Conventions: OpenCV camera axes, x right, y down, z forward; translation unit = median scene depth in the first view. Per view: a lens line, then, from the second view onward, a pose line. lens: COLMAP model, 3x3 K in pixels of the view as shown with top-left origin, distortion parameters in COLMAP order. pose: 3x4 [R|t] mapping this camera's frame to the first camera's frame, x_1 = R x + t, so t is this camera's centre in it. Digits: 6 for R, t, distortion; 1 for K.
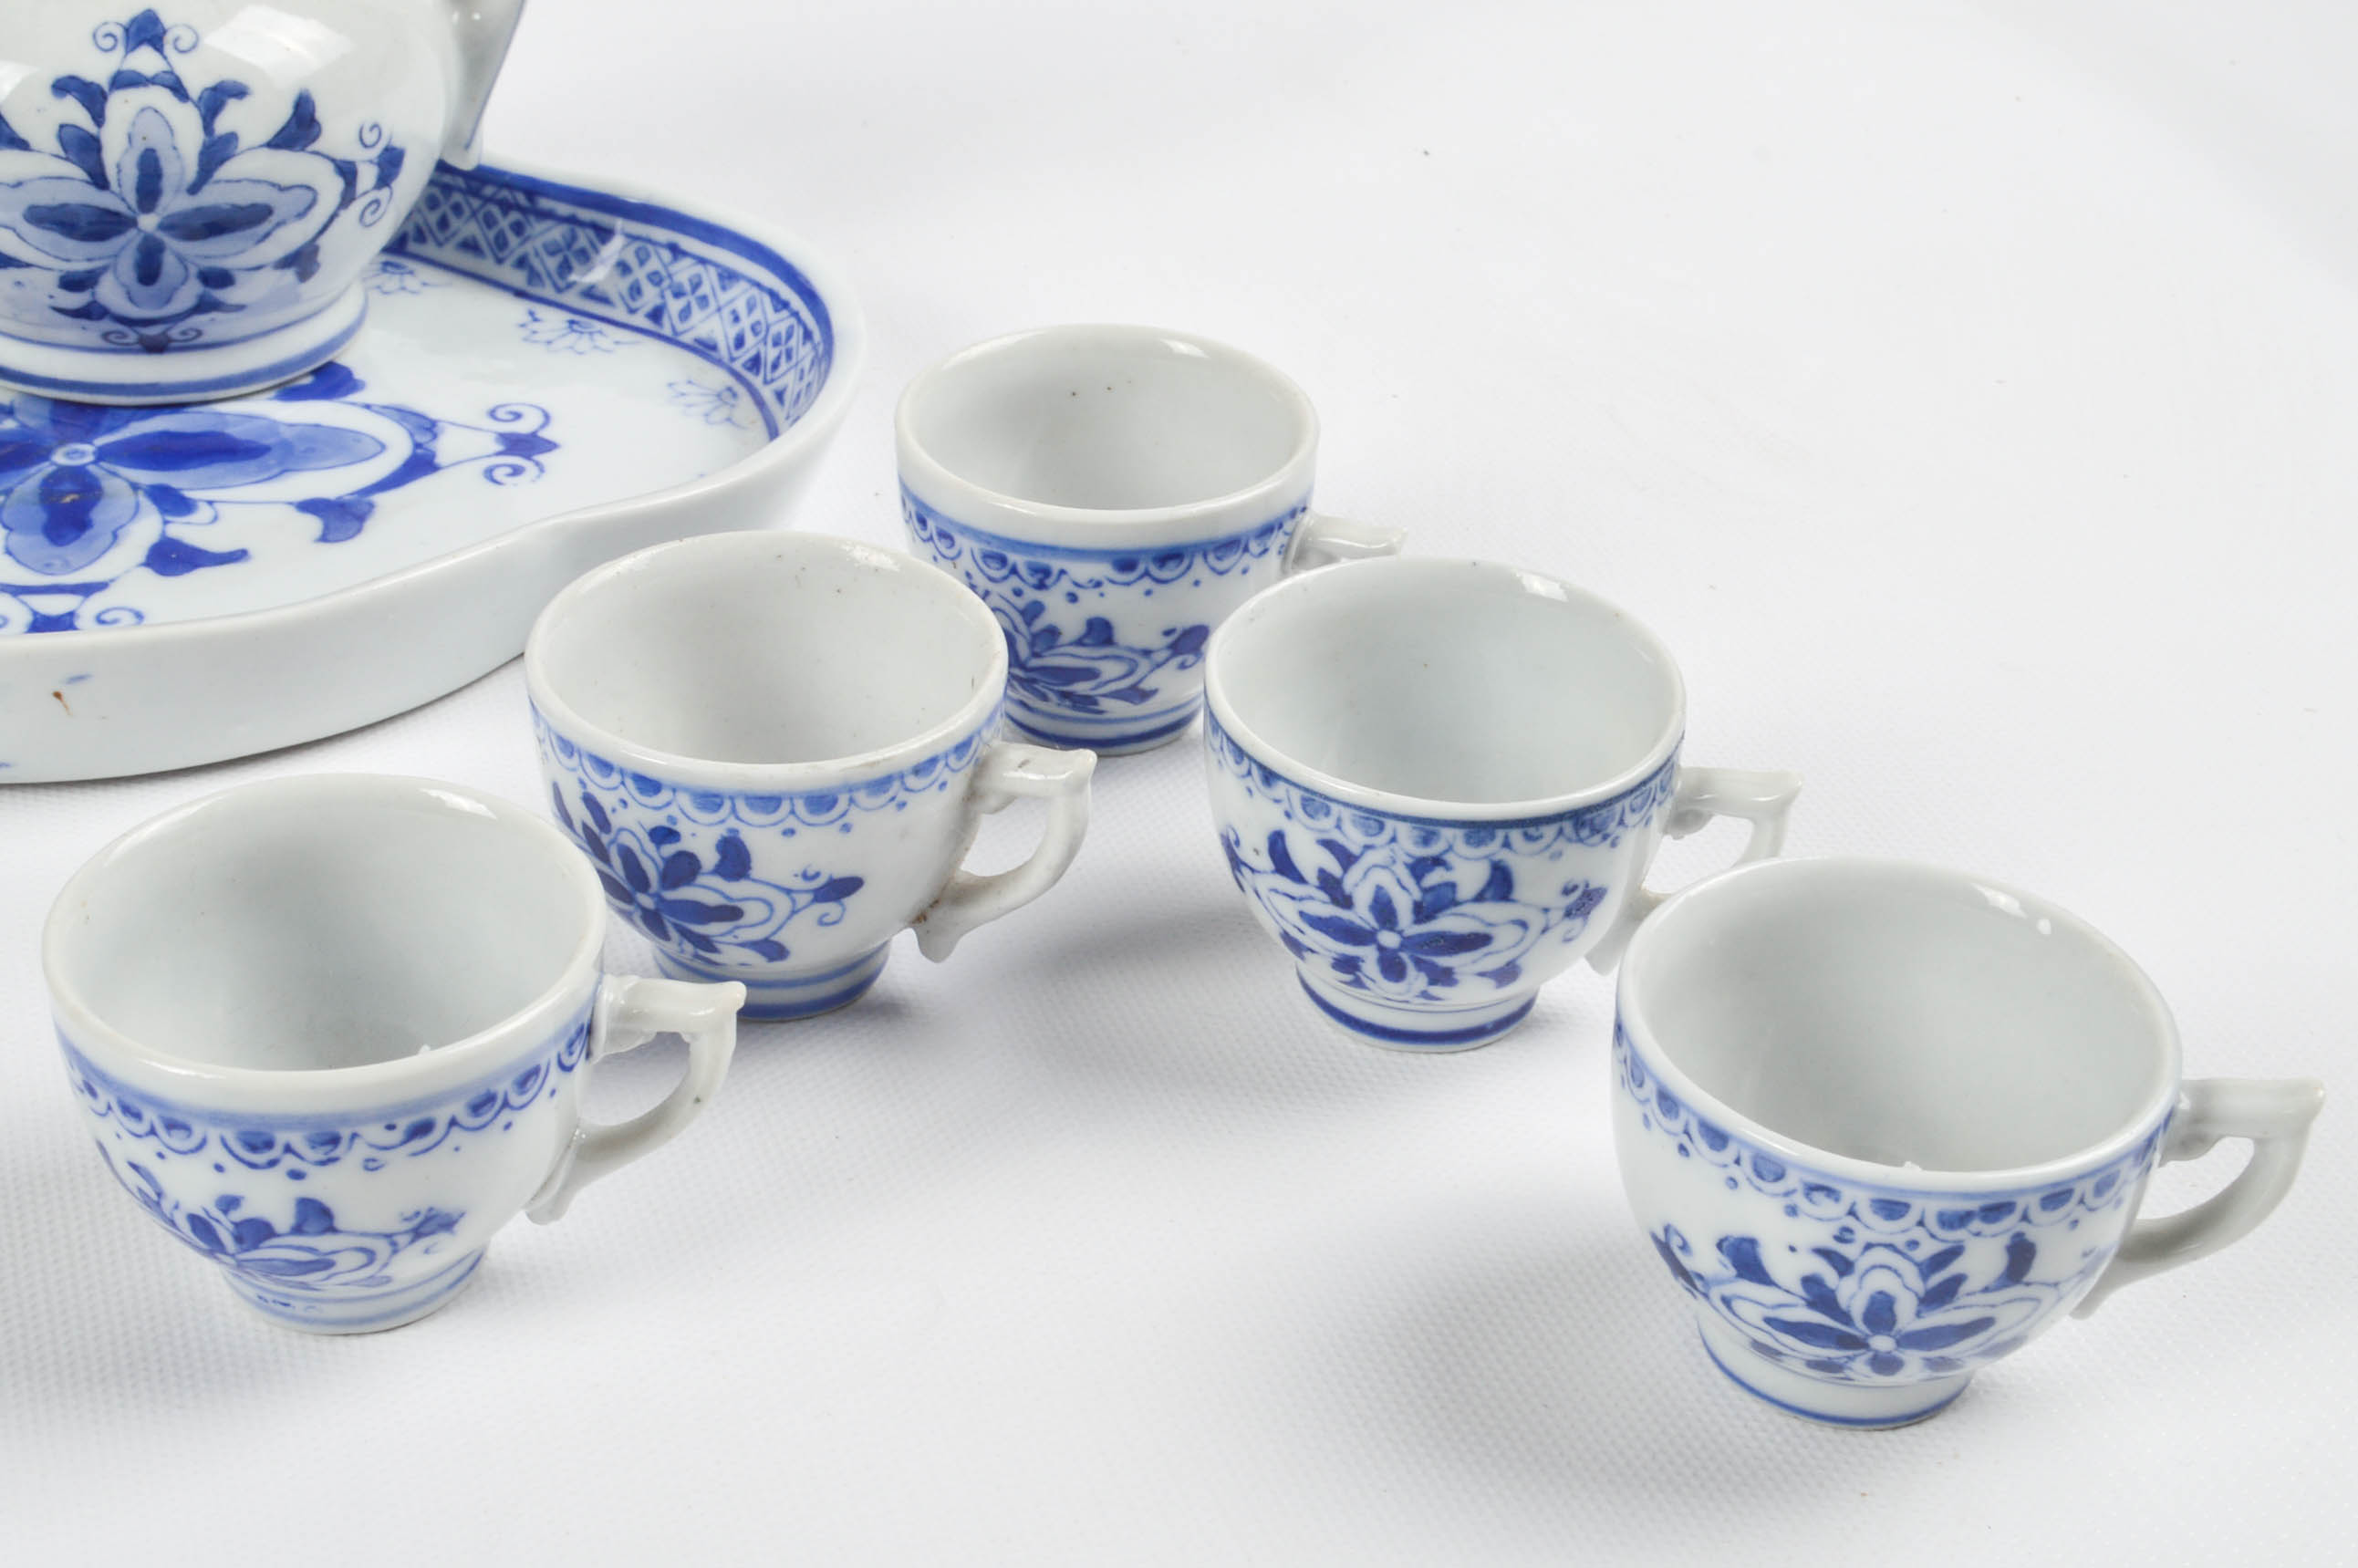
lens RADIAL K [[3177.5, 0, 1061.1], [0, 3177.5, 785.6], [0, 0, 1]] dist [-0.069623, -0.007510]
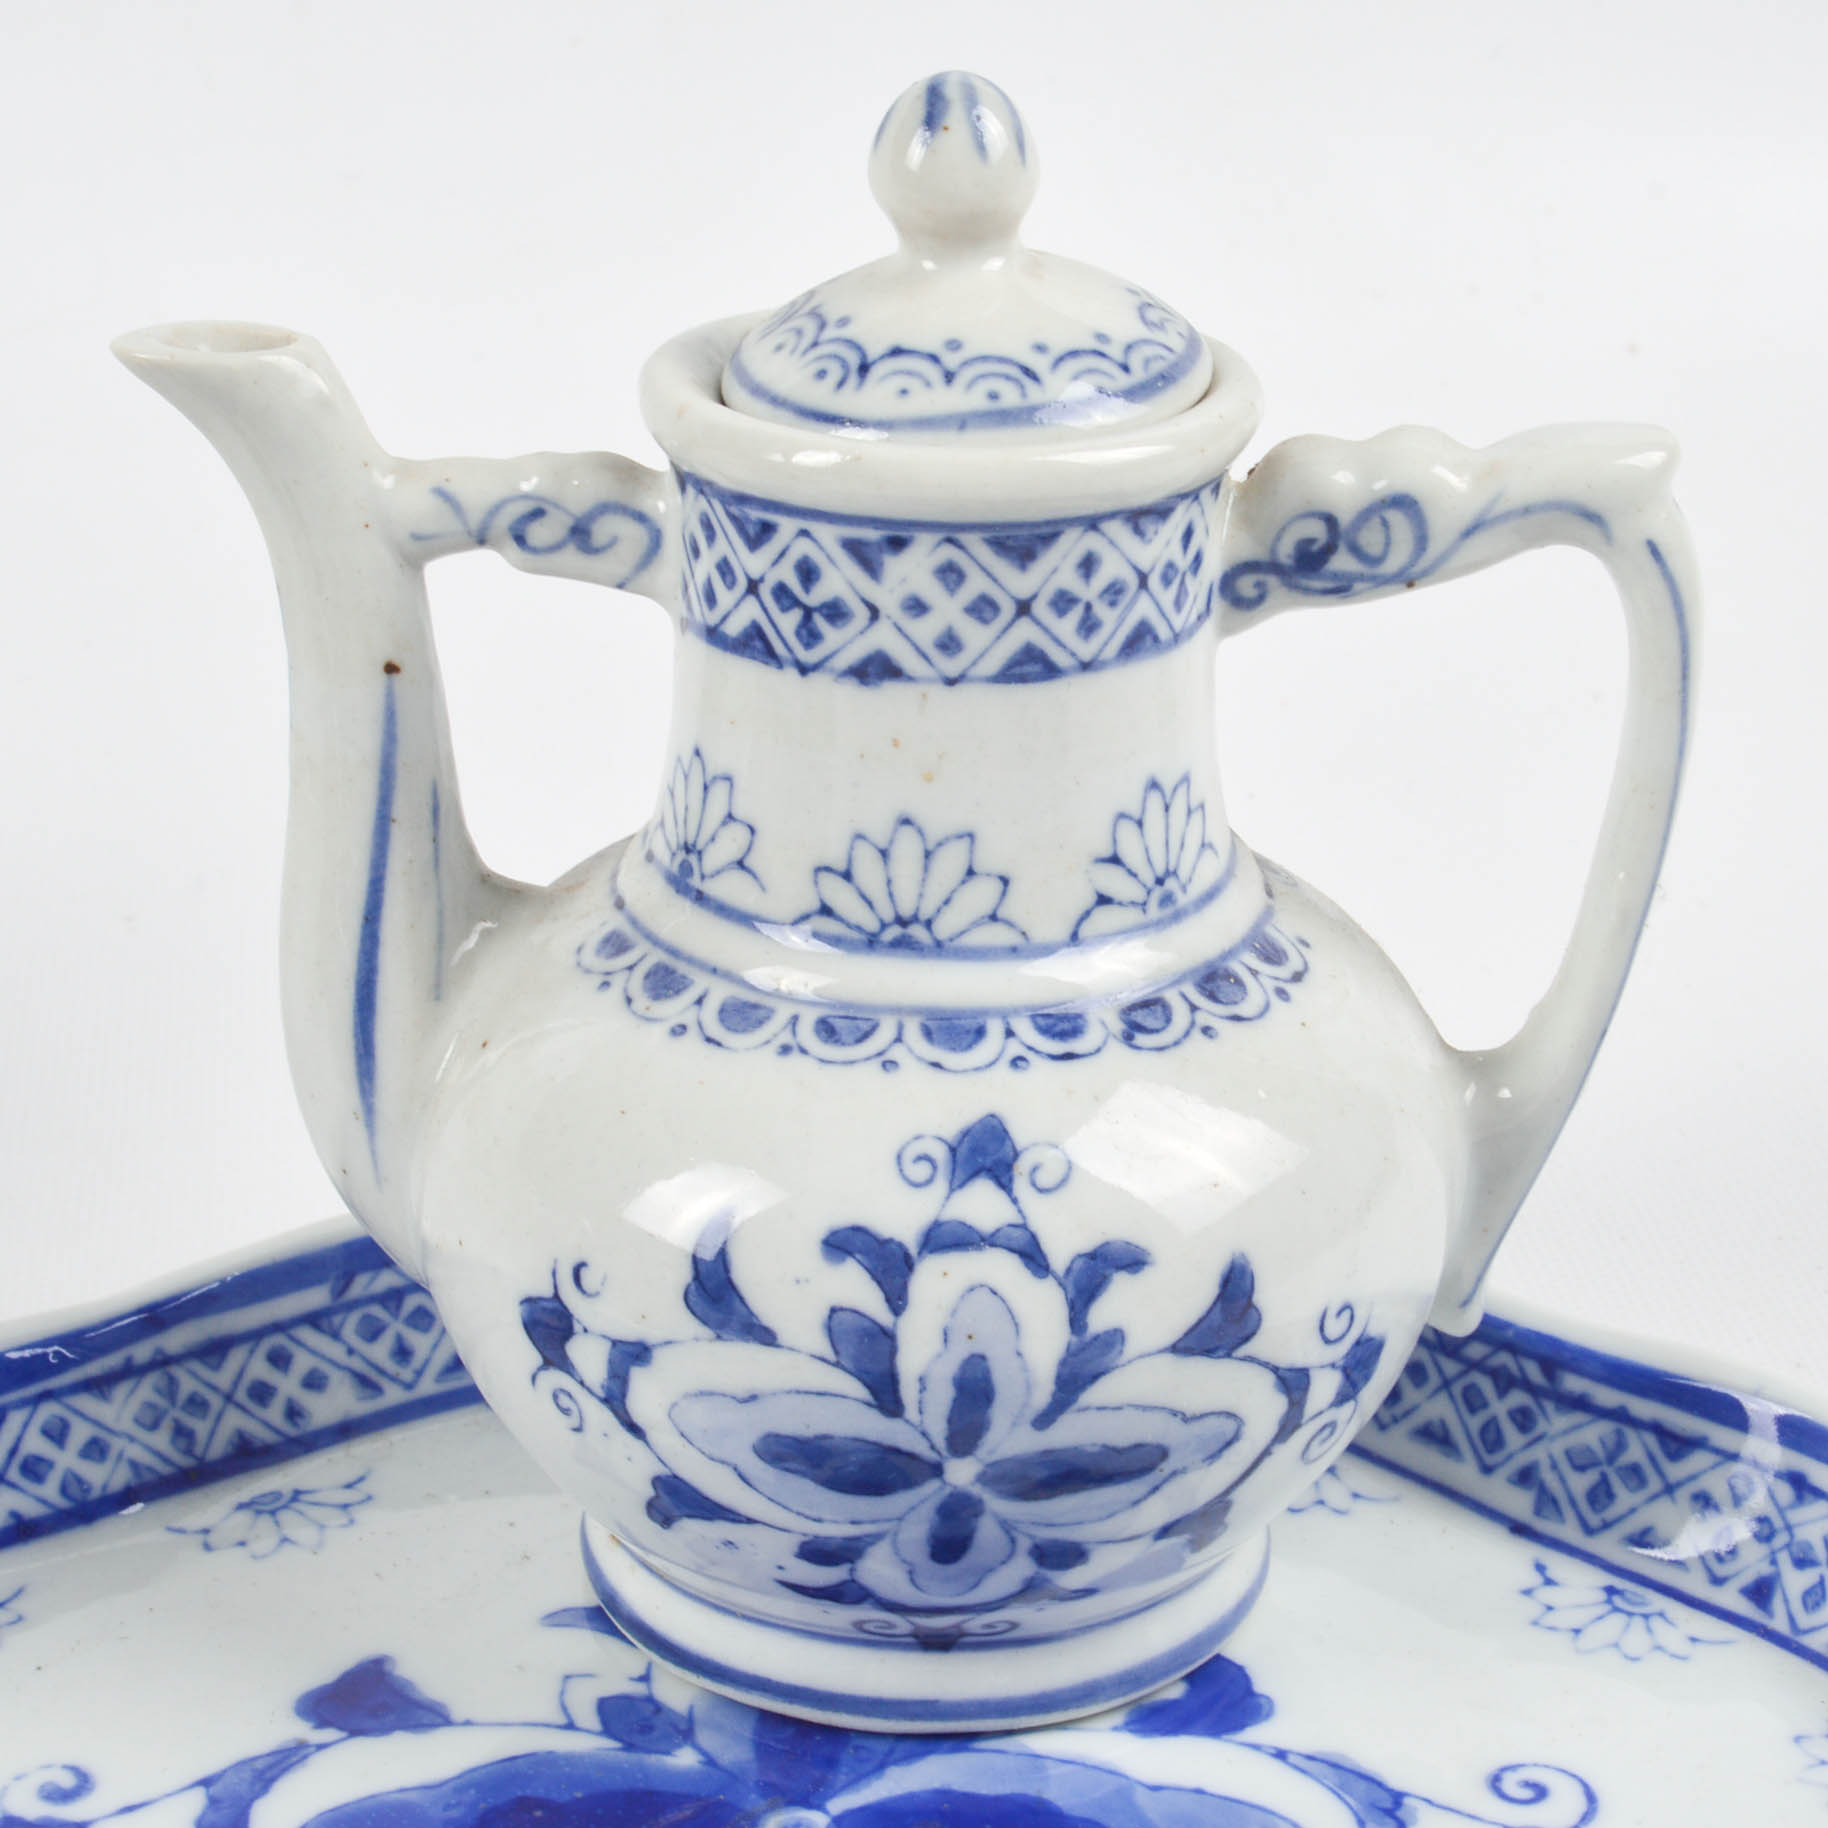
lens RADIAL K [[4183.3, 0, 867.1], [0, 4183.3, 913.3], [0, 0, 1]] dist [-0.053423, 0.038210]
pose [[0.972604, 0.038418, -0.229271, -0.128369], [-0.077421, 0.983478, -0.163637, -0.146522], [0.219196, 0.176905, 0.959509, 0.228079]]
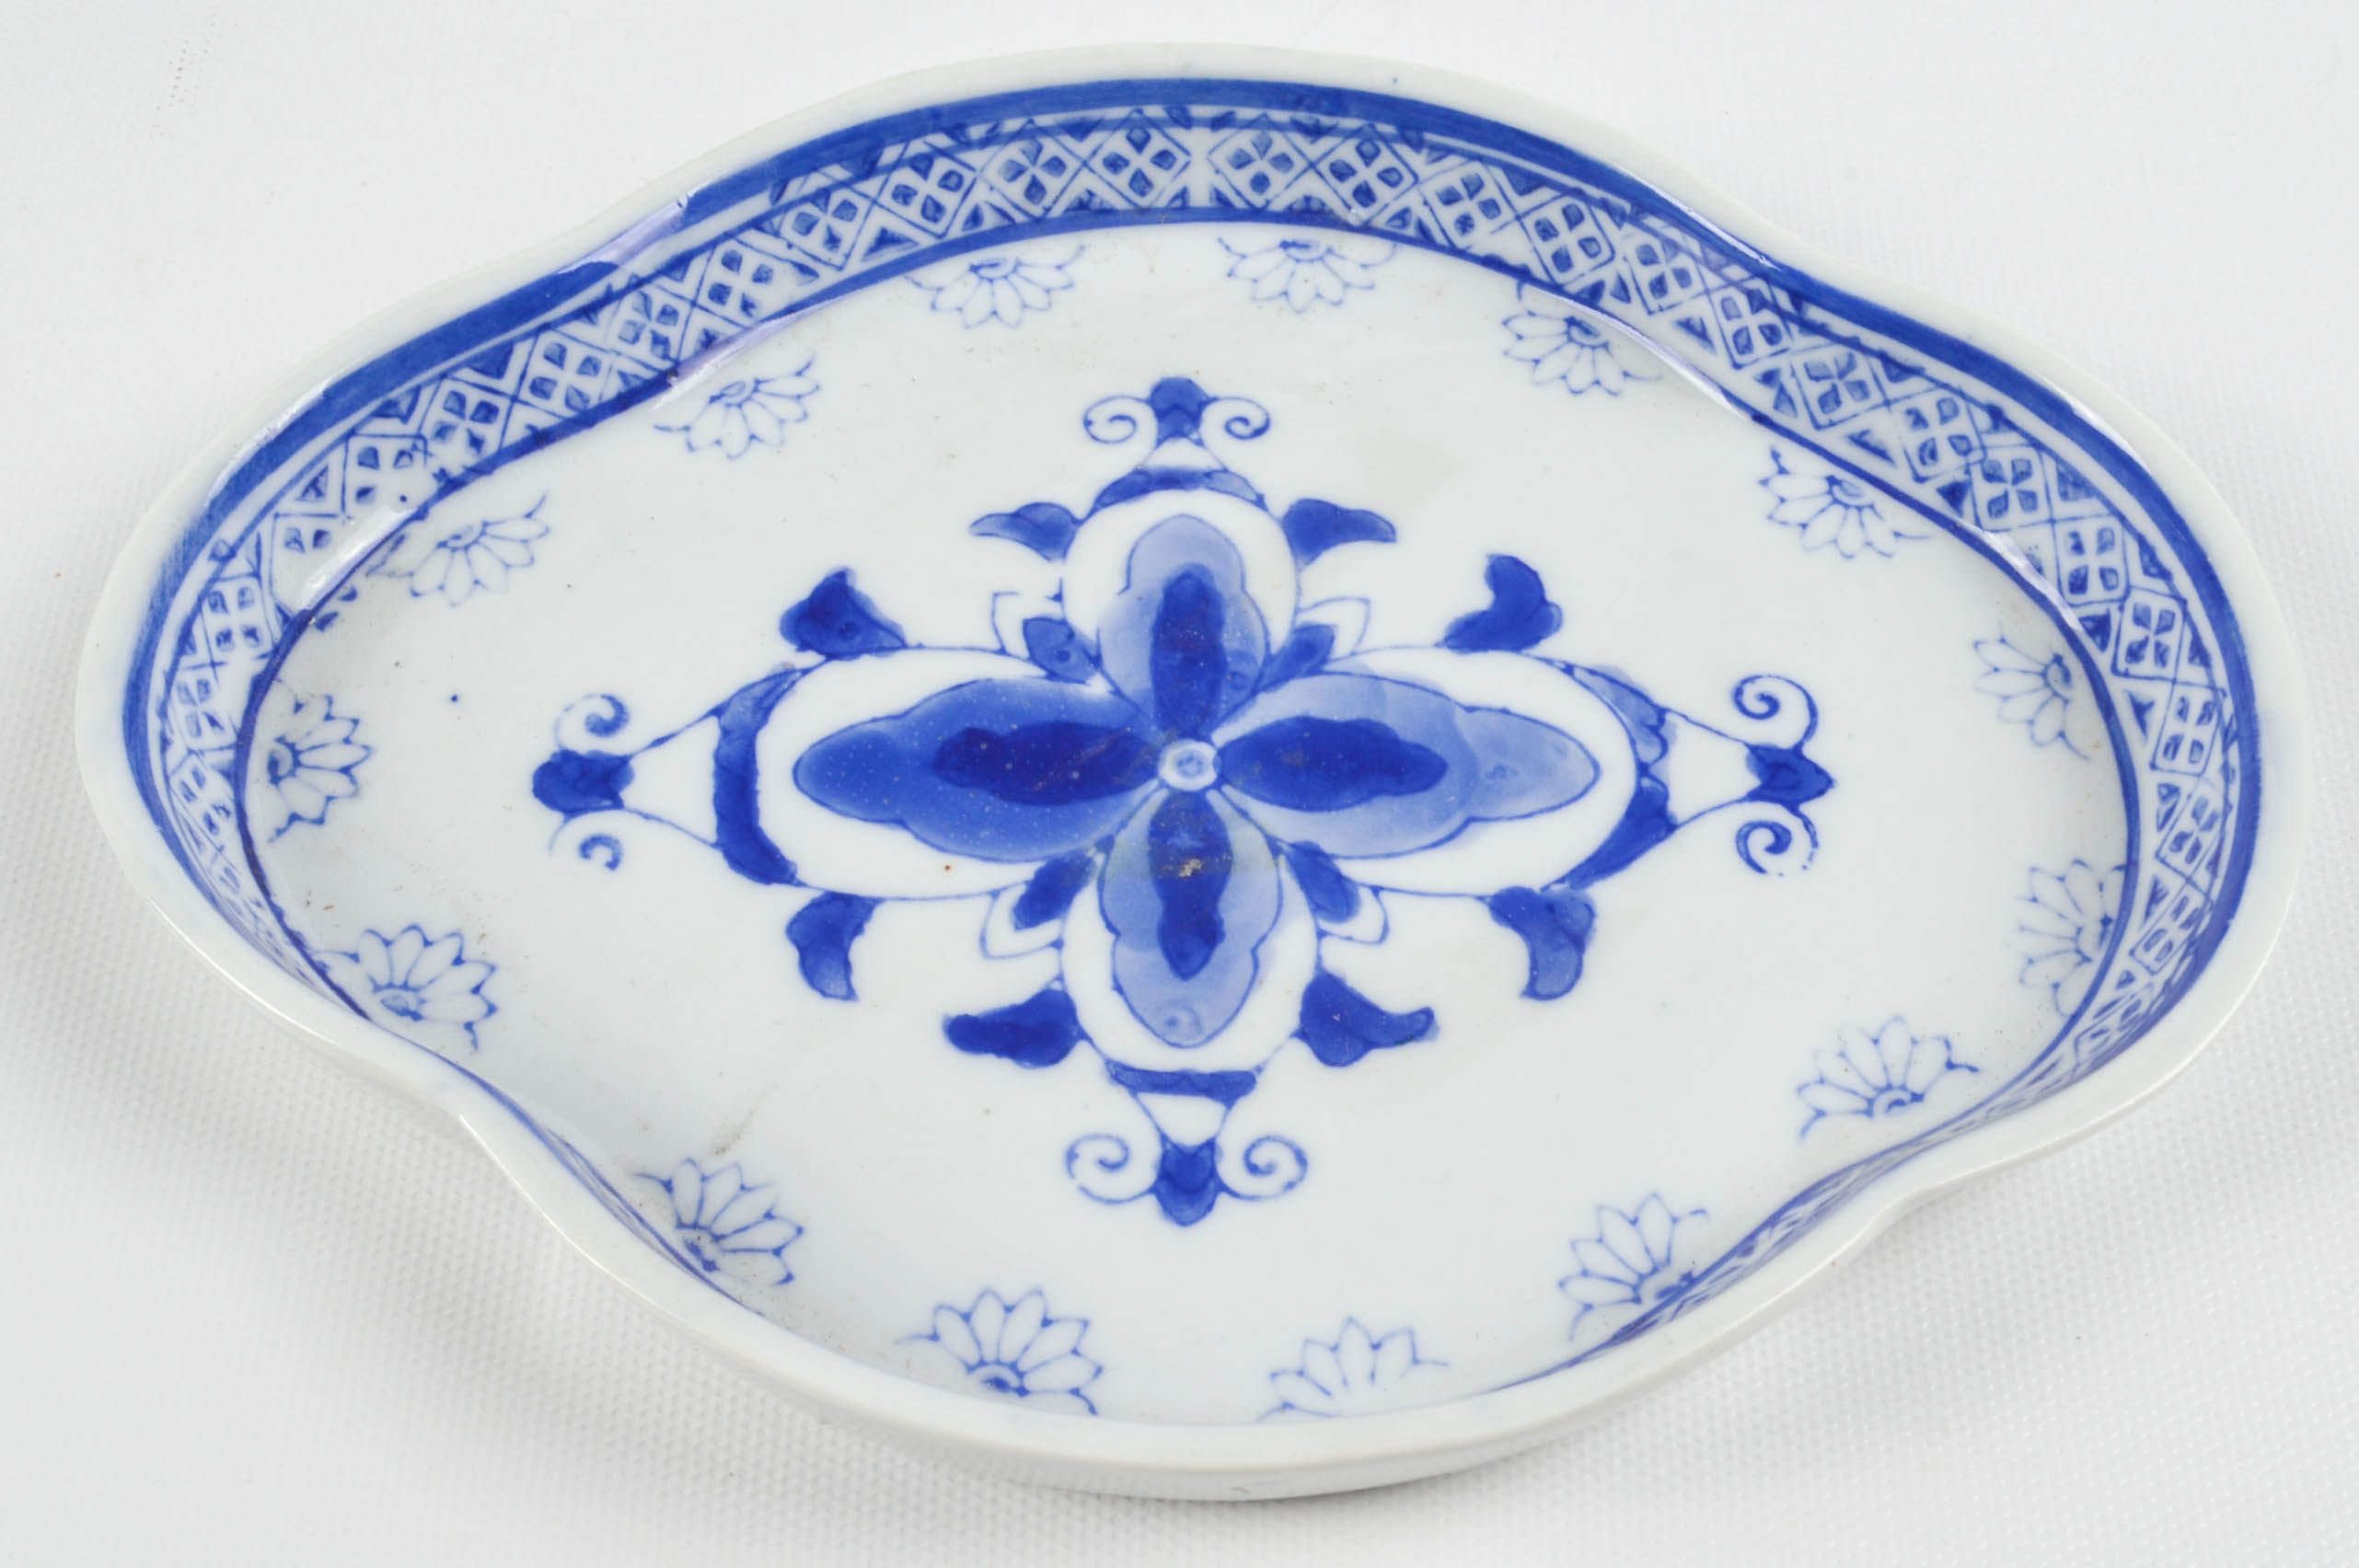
lens RADIAL K [[3080.1, 0, 1131.6], [0, 3080.1, 782.1], [0, 0, 1]] dist [-0.068373, -0.019229]
pose [[0.976447, 0.135750, -0.167699, -0.203213], [-0.062285, 0.921522, 0.383300, -0.377914], [0.206572, -0.363827, 0.908272, 0.334999]]
